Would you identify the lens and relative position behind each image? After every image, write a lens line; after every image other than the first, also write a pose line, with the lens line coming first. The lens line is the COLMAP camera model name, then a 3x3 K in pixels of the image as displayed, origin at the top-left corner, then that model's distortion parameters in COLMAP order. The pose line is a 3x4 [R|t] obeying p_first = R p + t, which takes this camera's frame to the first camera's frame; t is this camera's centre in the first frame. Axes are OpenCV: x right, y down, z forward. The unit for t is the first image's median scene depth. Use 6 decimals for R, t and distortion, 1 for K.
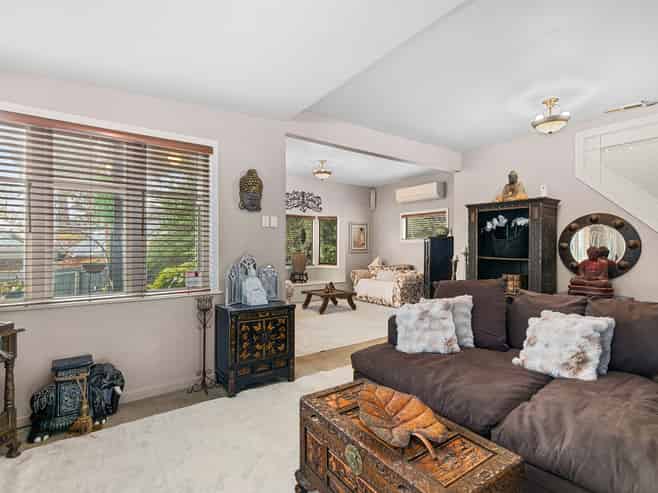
lens RADIAL K [[331.8, 0, 329.0], [0, 331.8, 246.5], [0, 0, 1]] dist [0.010575, -0.000454]
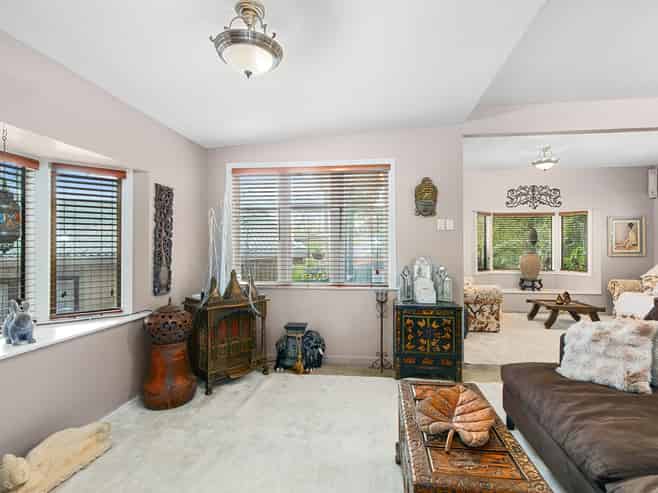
lens RADIAL K [[331.8, 0, 329.0], [0, 331.8, 246.5], [0, 0, 1]] dist [0.010575, -0.000454]
pose [[0.736690, -0.007957, -0.676184, 0.290251], [0.003240, 0.999961, -0.008238, -0.000352], [0.676223, 0.003878, 0.736687, -0.009175]]
